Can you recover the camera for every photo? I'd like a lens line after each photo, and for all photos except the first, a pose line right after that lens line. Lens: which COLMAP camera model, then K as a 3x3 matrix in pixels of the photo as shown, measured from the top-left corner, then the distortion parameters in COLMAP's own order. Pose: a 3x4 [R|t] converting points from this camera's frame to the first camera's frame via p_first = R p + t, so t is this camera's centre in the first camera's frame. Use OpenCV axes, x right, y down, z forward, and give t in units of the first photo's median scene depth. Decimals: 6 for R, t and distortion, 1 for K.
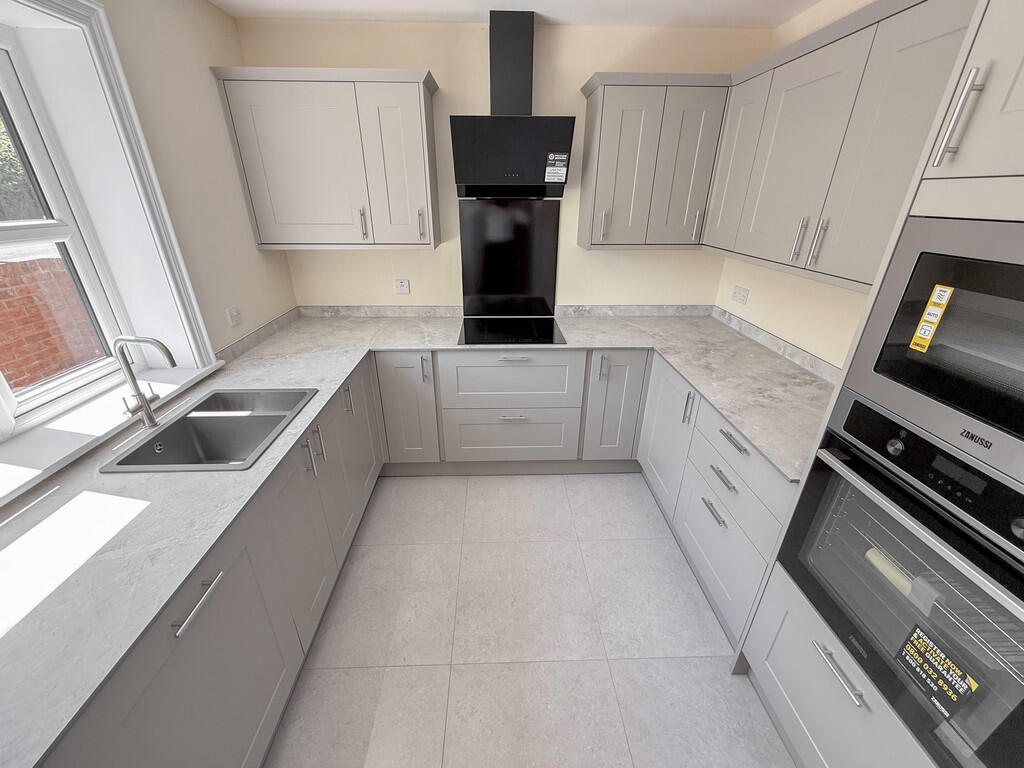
lens RADIAL K [[412.9, 0, 505.6], [0, 412.9, 385.2], [0, 0, 1]] dist [0.002185, -0.000788]
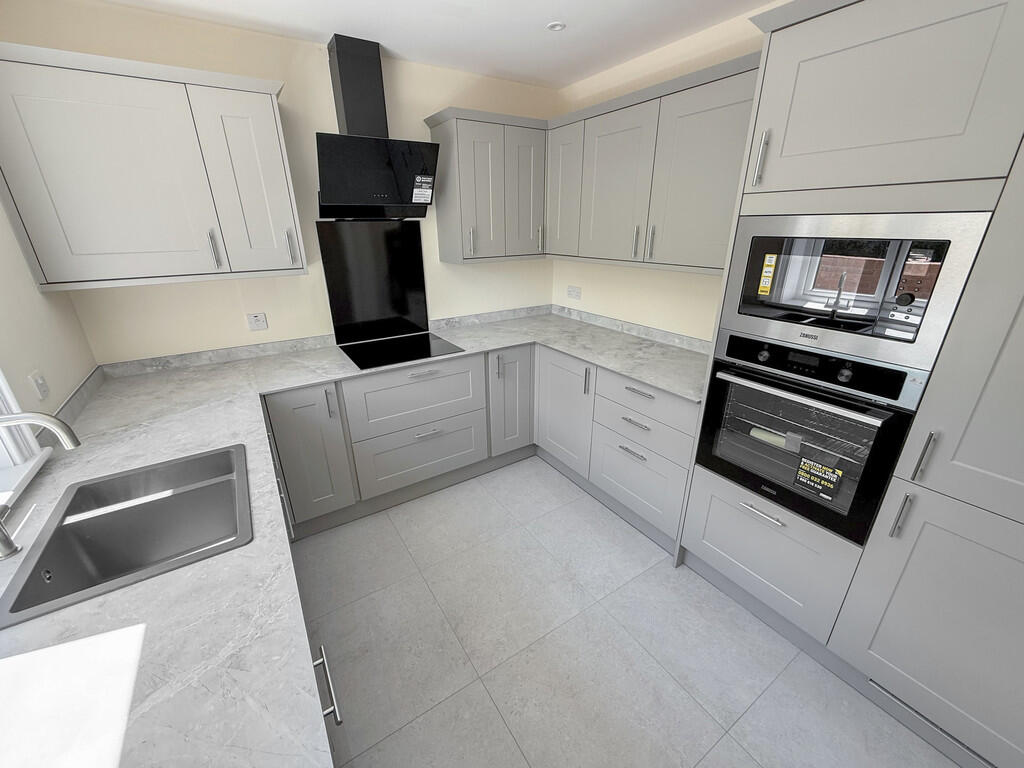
lens RADIAL K [[412.9, 0, 511.8], [0, 412.9, 384.3], [0, 0, 1]] dist [0.002185, -0.000788]
pose [[0.857289, -0.200764, 0.474078, -0.311211], [0.229568, 0.973288, -0.002965, 0.016610], [-0.460819, 0.111375, 0.880478, 0.020872]]
